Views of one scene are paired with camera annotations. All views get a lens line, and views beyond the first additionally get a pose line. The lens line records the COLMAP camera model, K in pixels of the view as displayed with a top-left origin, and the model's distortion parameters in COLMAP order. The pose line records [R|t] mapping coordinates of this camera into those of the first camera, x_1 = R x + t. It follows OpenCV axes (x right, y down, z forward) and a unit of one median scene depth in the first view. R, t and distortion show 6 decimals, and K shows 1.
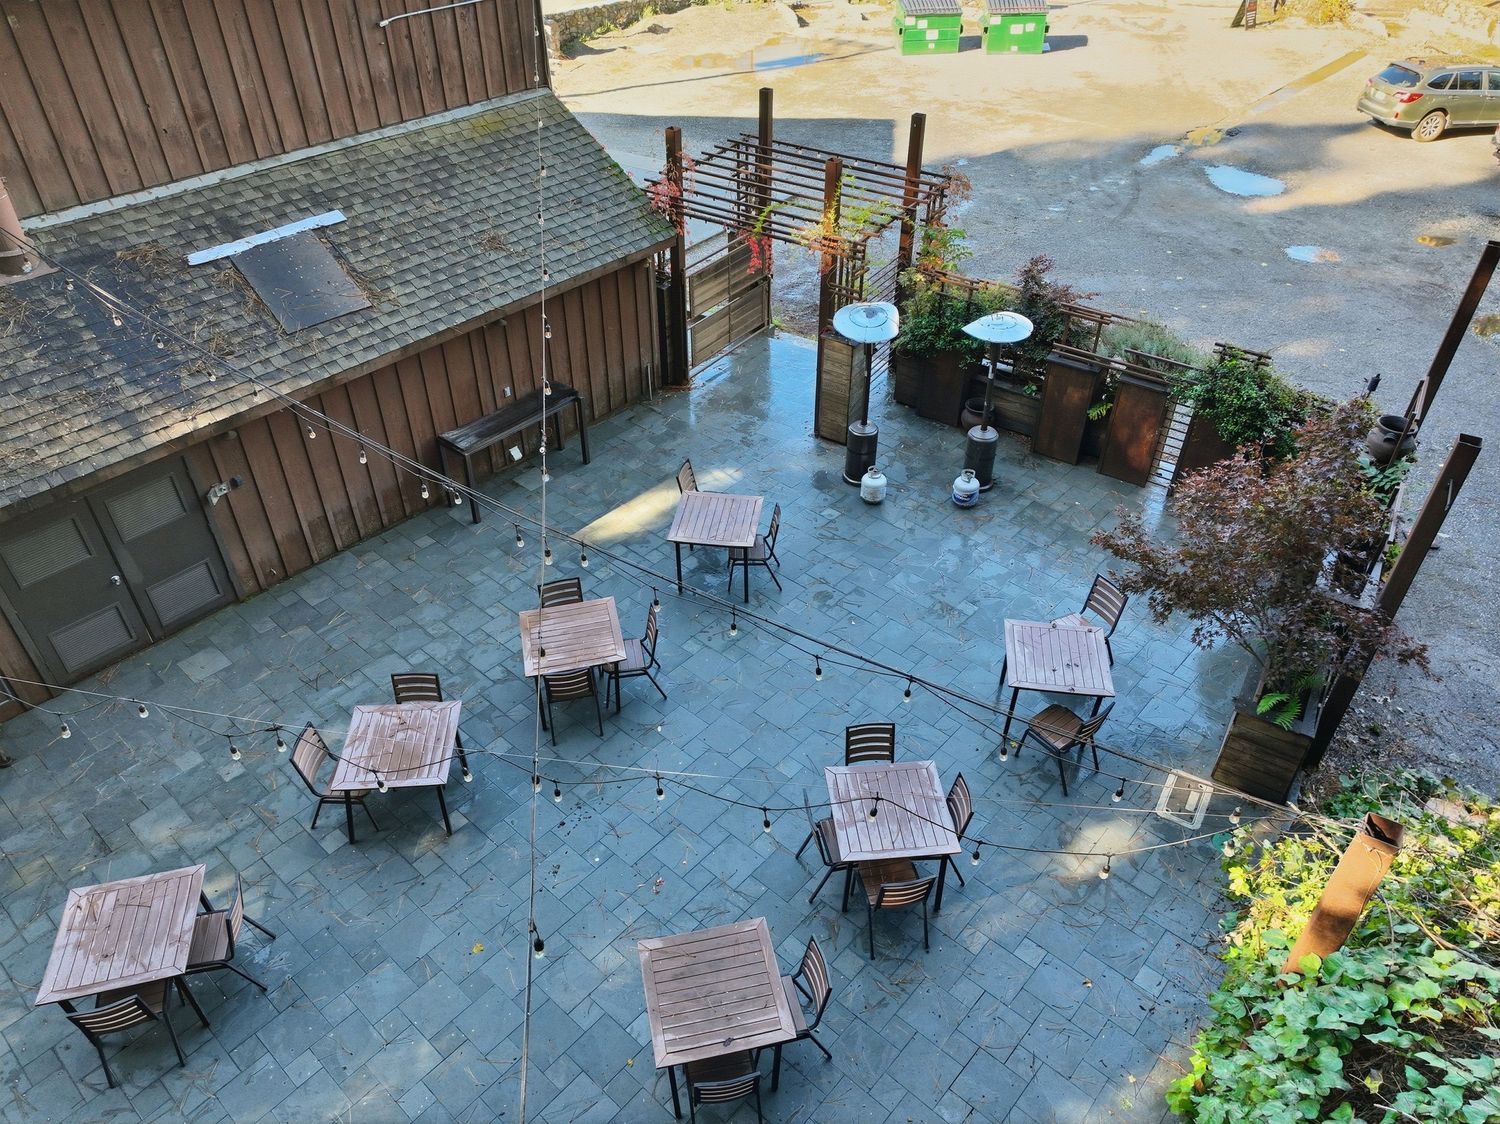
lens RADIAL K [[1058.0, 0, 749.8], [0, 1058.0, 560.3], [0, 0, 1]] dist [-0.005315, 0.021707]
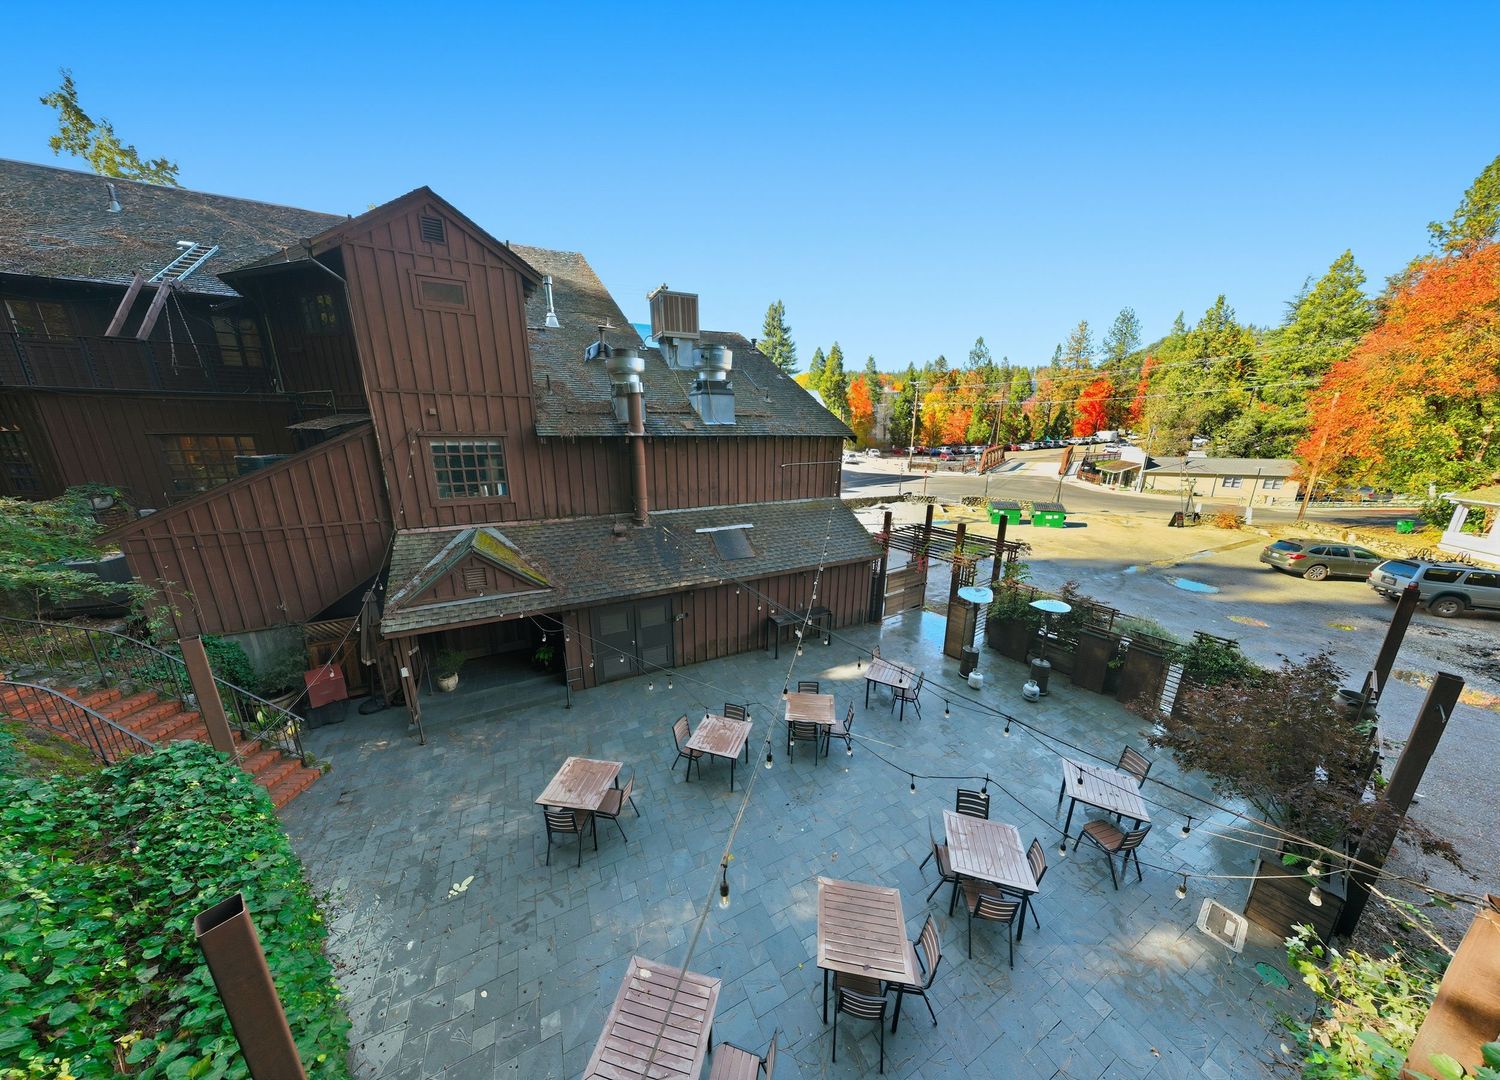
lens RADIAL K [[441.0, 0, 749.2], [0, 441.0, 536.4], [0, 0, 1]] dist [0.001850, 0.000173]
pose [[0.929310, 0.090930, -0.357930, -0.003611], [-0.231843, 0.898067, -0.373797, 0.110884], [0.287456, 0.430358, 0.855664, 0.089968]]
